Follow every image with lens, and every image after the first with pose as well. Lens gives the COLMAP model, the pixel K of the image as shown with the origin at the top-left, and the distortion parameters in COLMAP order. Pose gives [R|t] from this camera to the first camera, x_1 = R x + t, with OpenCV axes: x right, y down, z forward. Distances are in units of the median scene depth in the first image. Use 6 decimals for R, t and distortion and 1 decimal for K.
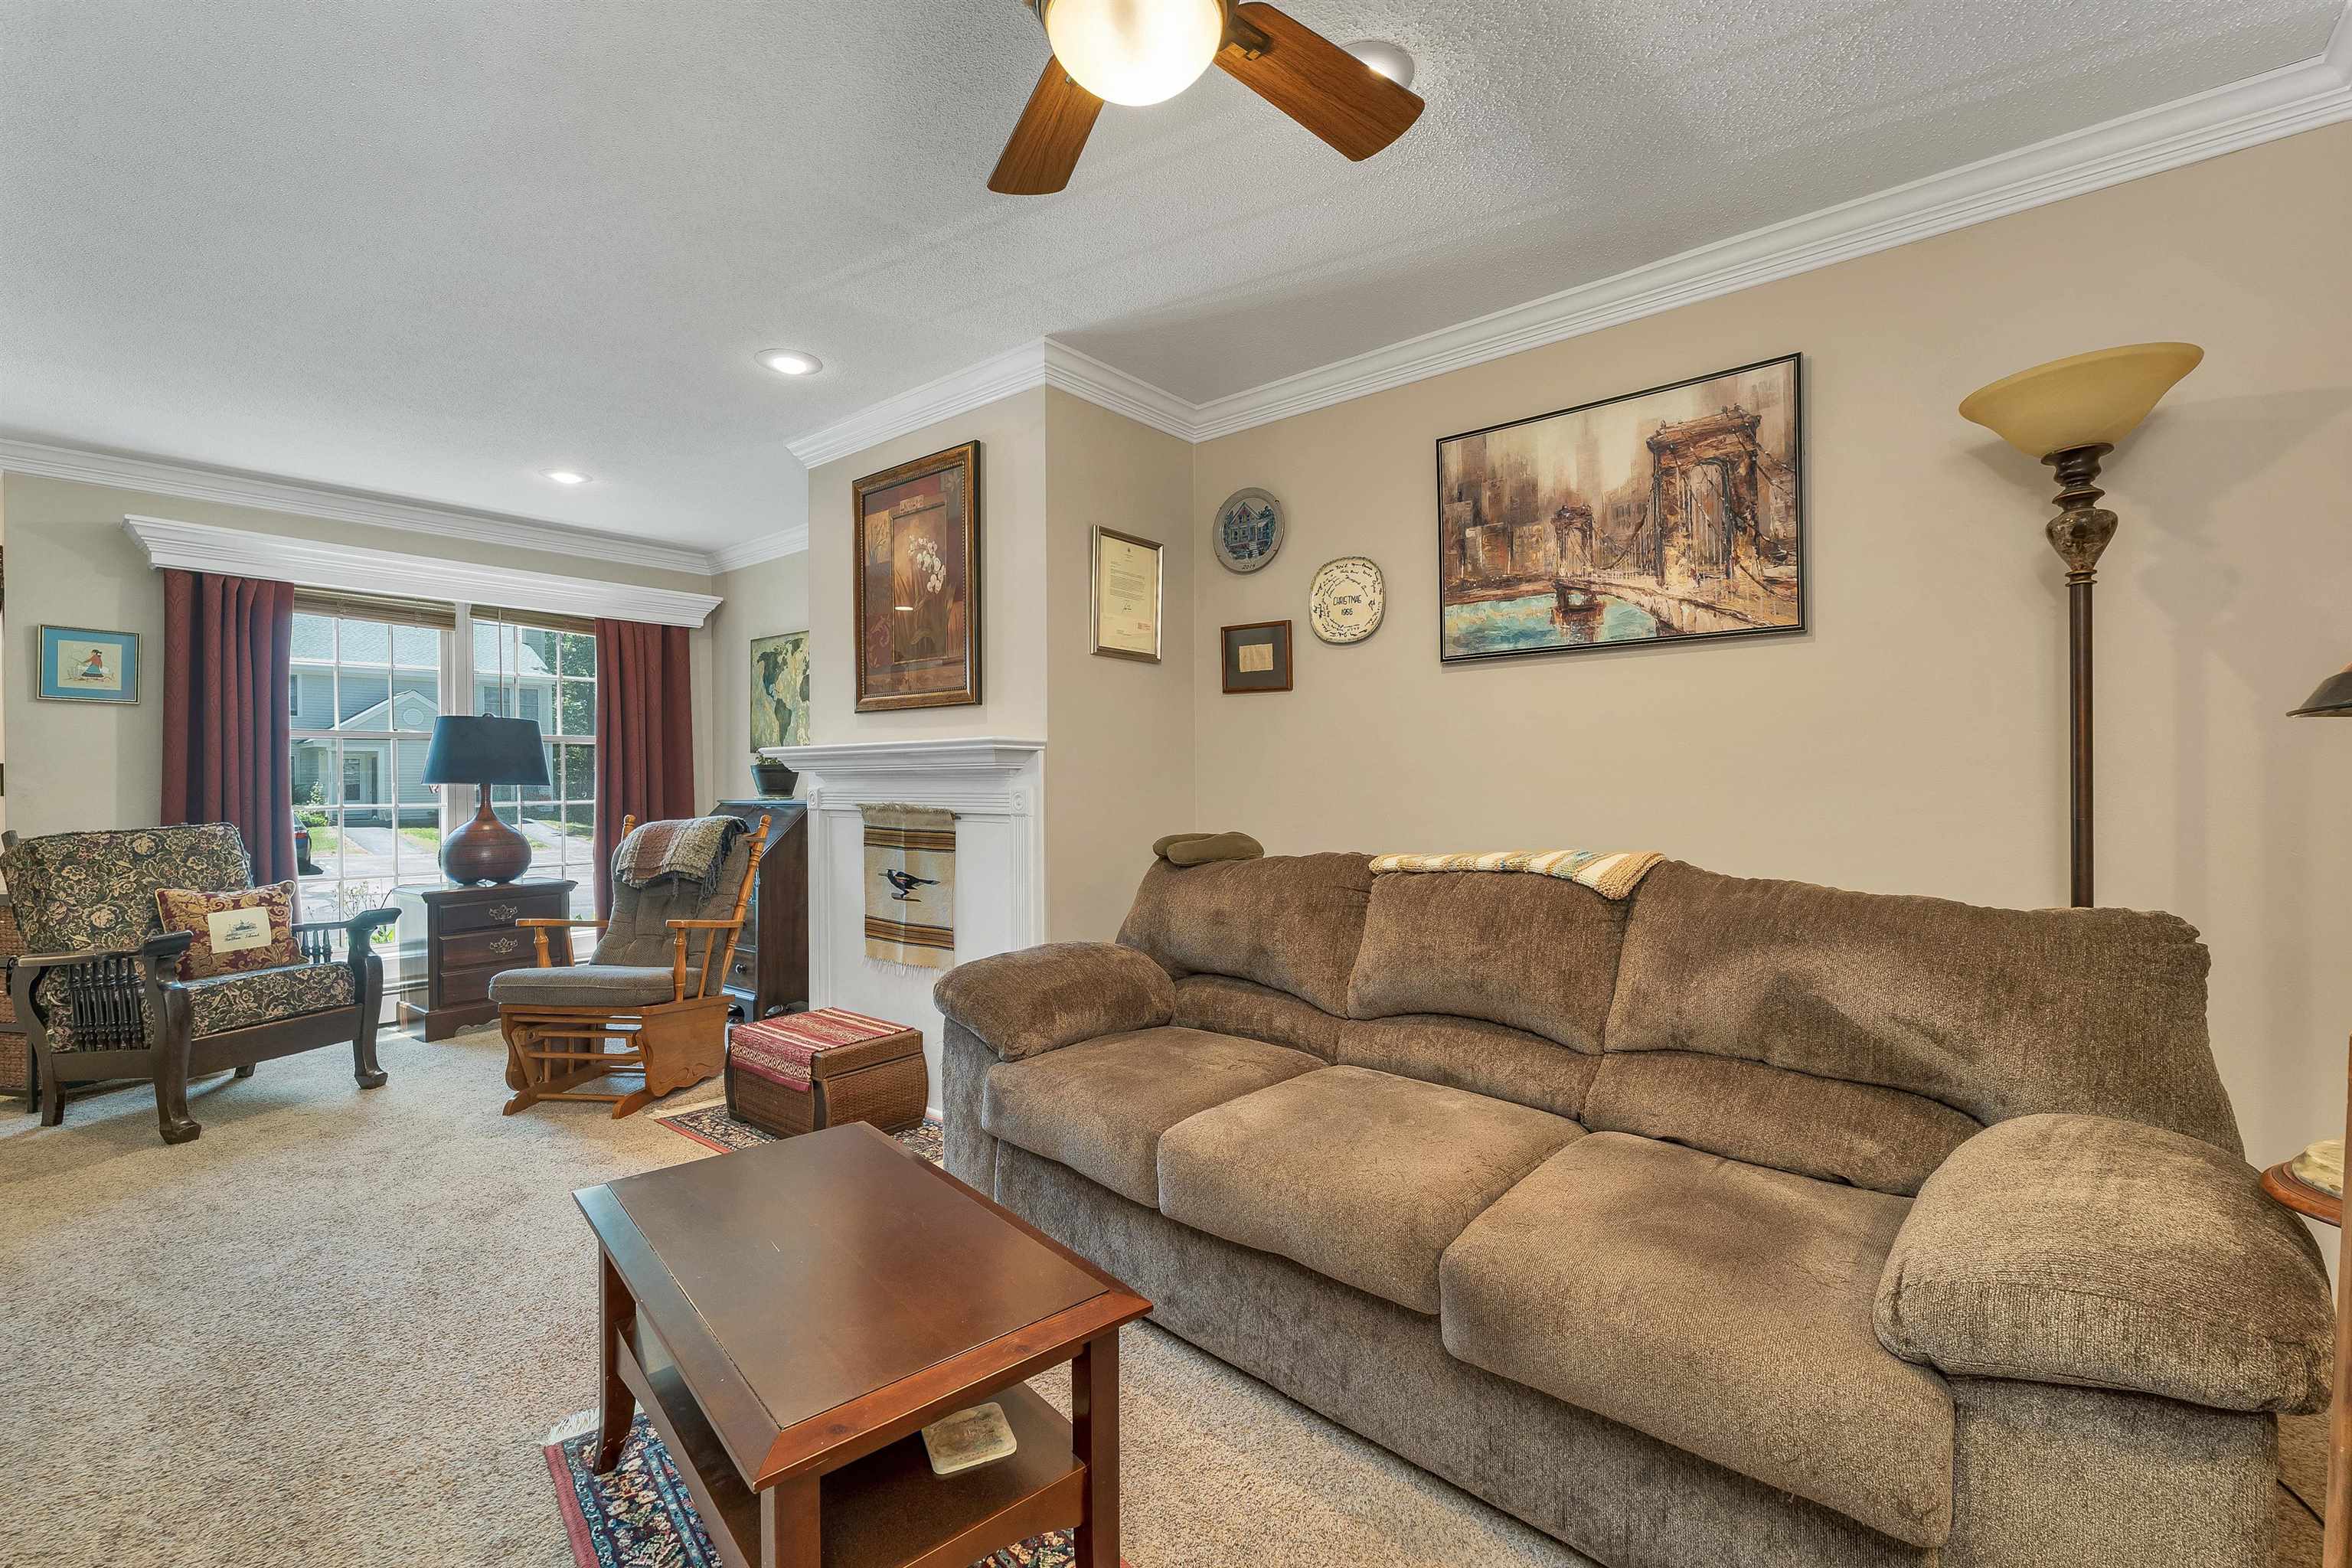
lens RADIAL K [[1031.1, 0, 1163.9], [0, 1031.1, 774.9], [0, 0, 1]] dist [0.004531, 0.000142]
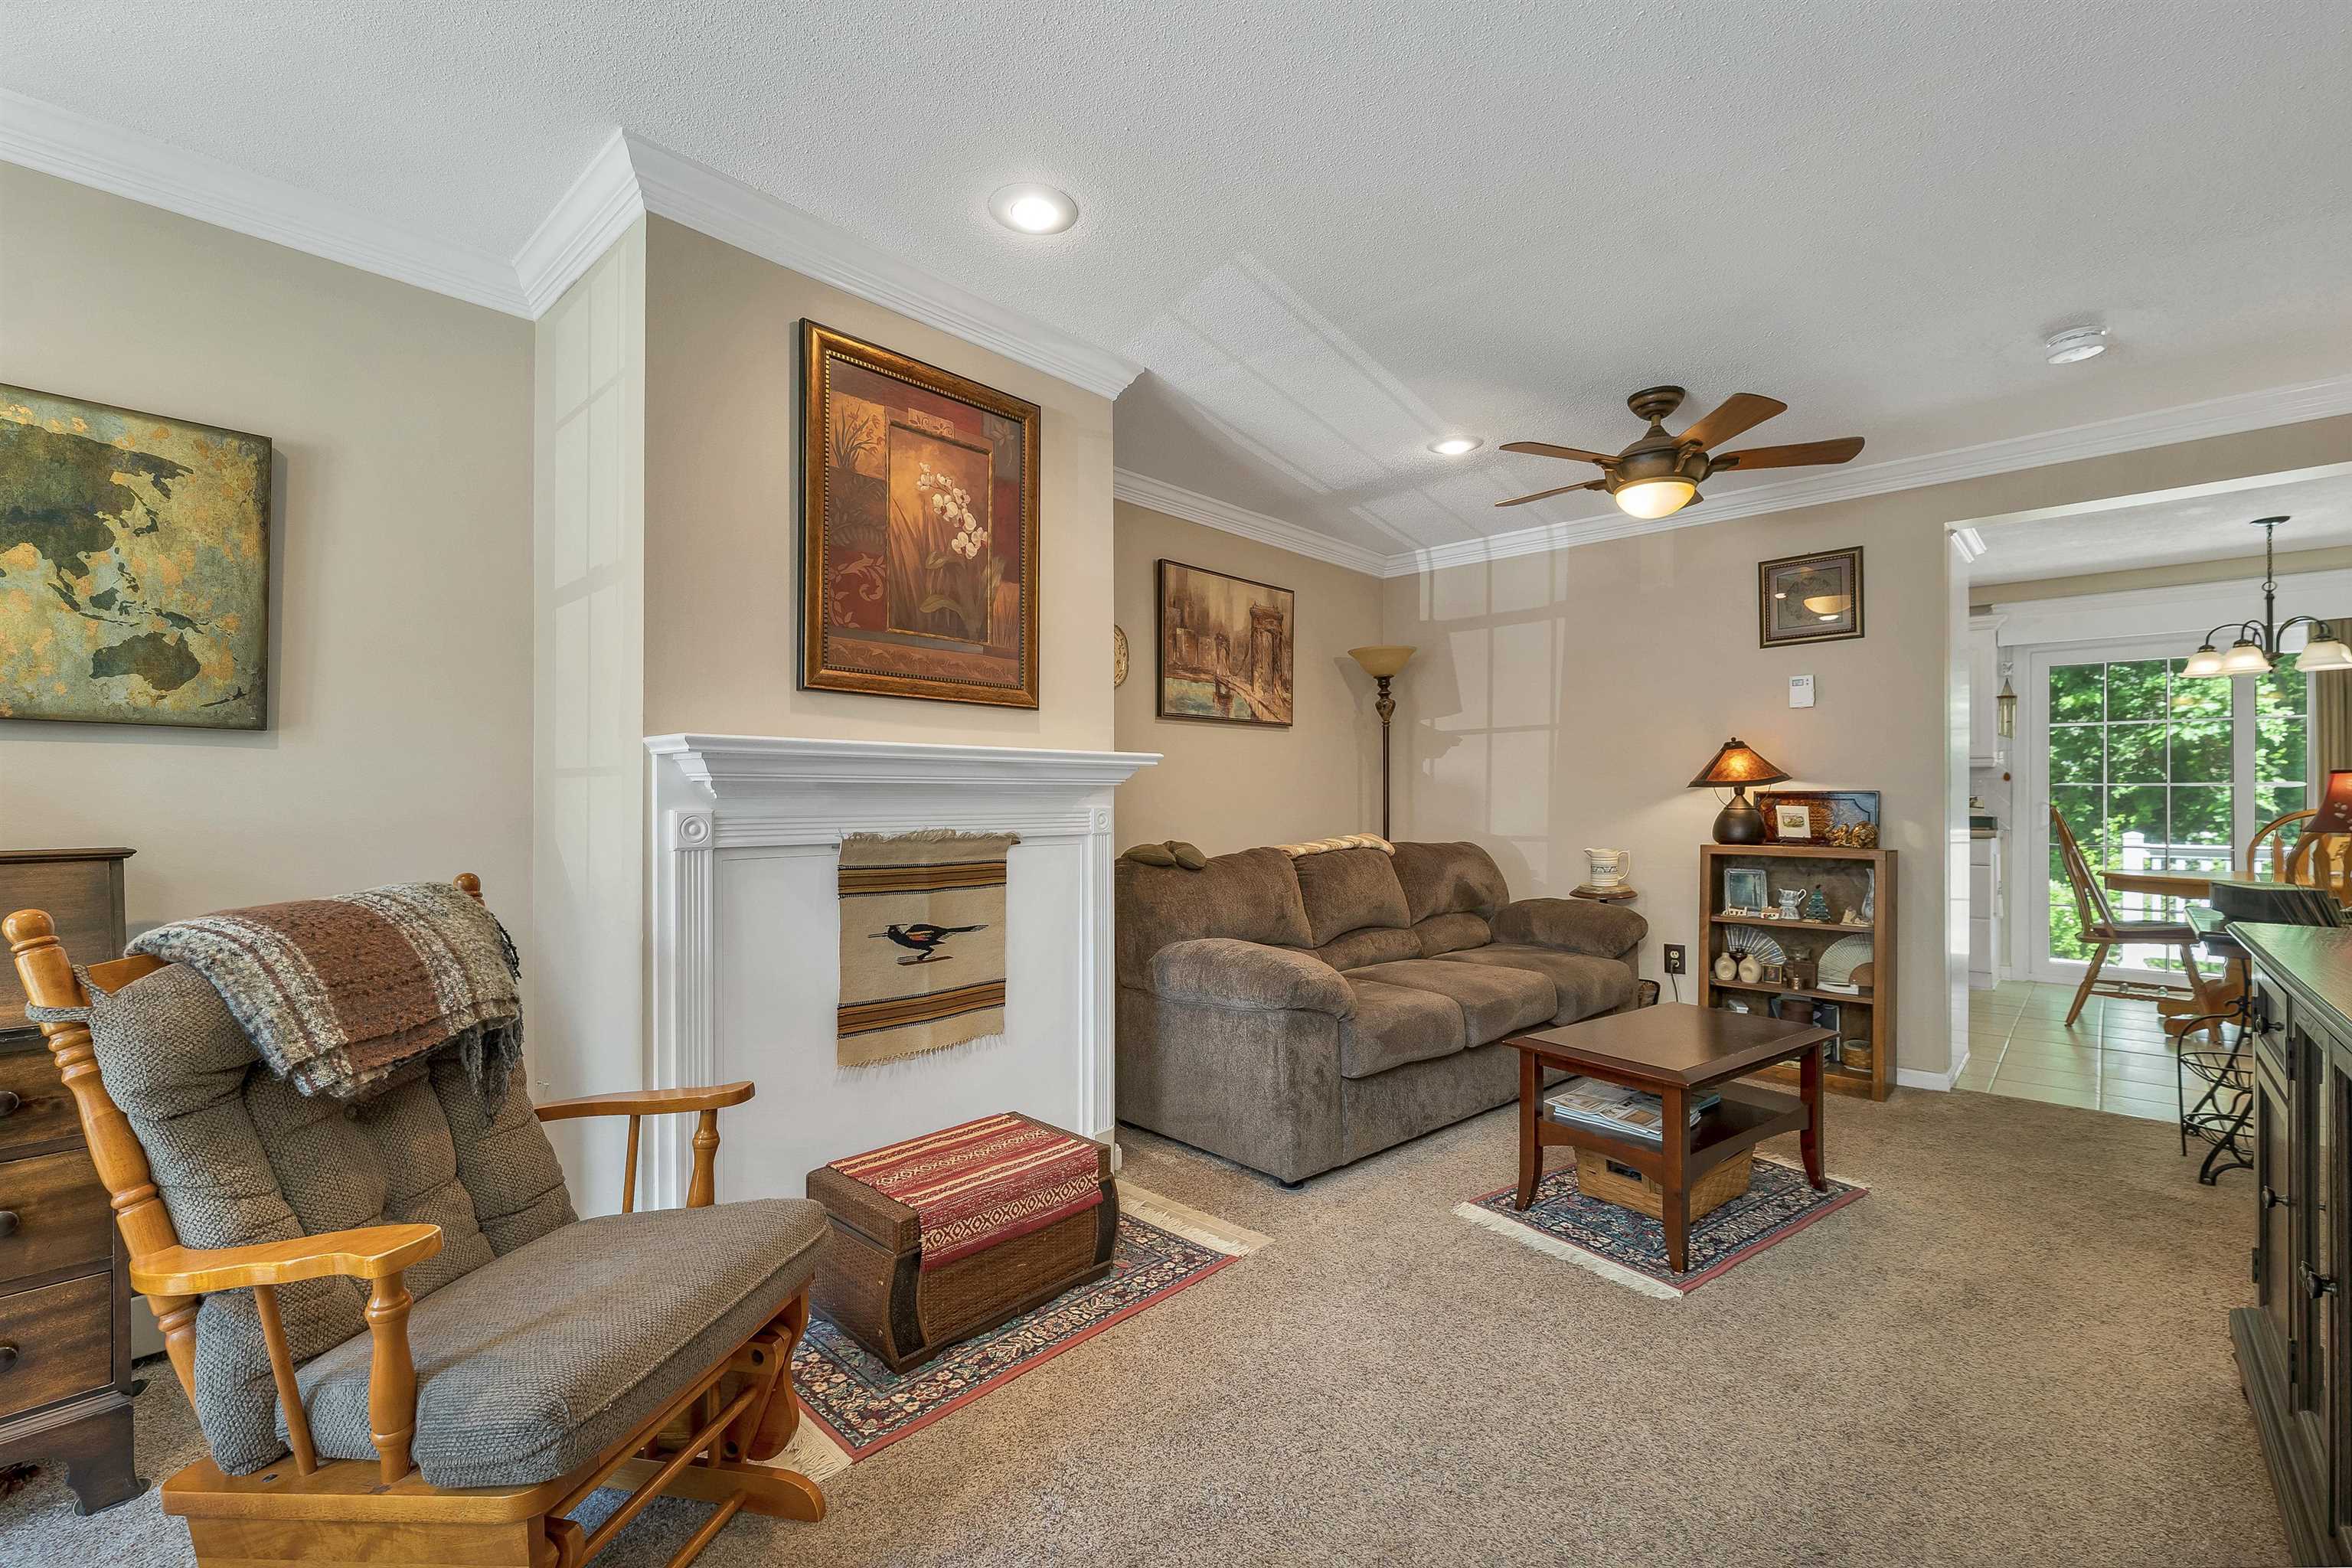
lens RADIAL K [[1007.7, 0, 1186.4], [0, 1007.7, 790.7], [0, 0, 1]] dist [-0.000926, -0.000678]
pose [[0.030898, 0.010651, 0.999466, -1.127182], [-0.006916, 0.999922, -0.010442, 0.007664], [-0.999499, -0.006590, 0.030970, 0.936007]]
